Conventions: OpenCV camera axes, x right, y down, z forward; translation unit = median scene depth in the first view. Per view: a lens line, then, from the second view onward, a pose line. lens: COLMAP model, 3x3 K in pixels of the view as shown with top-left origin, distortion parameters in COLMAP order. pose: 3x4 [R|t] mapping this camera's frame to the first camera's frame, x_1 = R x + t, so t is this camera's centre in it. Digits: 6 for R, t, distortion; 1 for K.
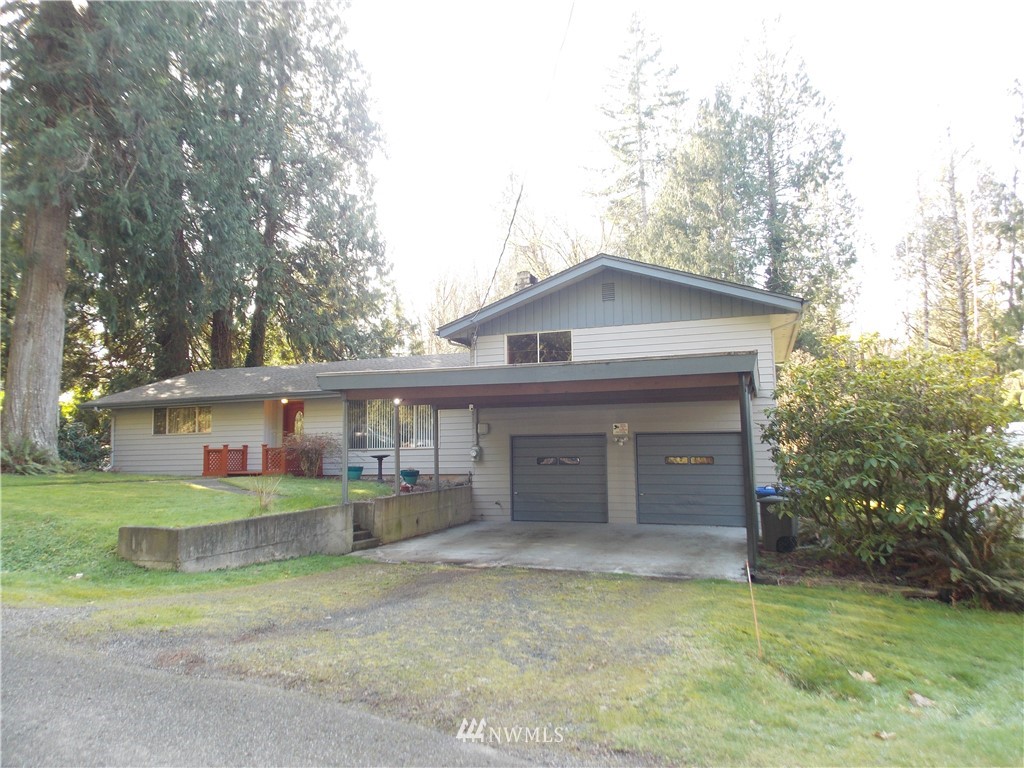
lens RADIAL K [[676.4, 0, 512.0], [0, 676.4, 384.0], [0, 0, 1]] dist [0.004770, -0.003477]
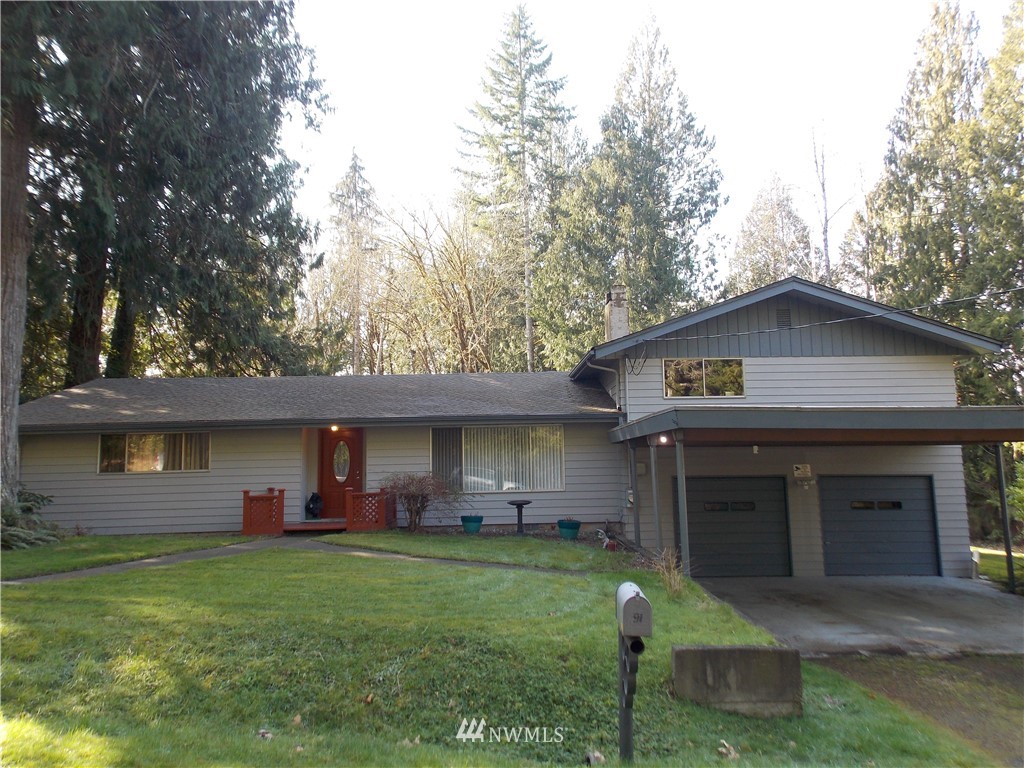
lens RADIAL K [[711.0, 0, 512.0], [0, 711.0, 384.0], [0, 0, 1]] dist [0.053218, -0.002676]
pose [[0.934036, 0.040861, 0.354835, -0.522018], [-0.031848, 0.999005, -0.031207, -0.006930], [-0.355757, 0.017848, 0.934408, 0.224405]]
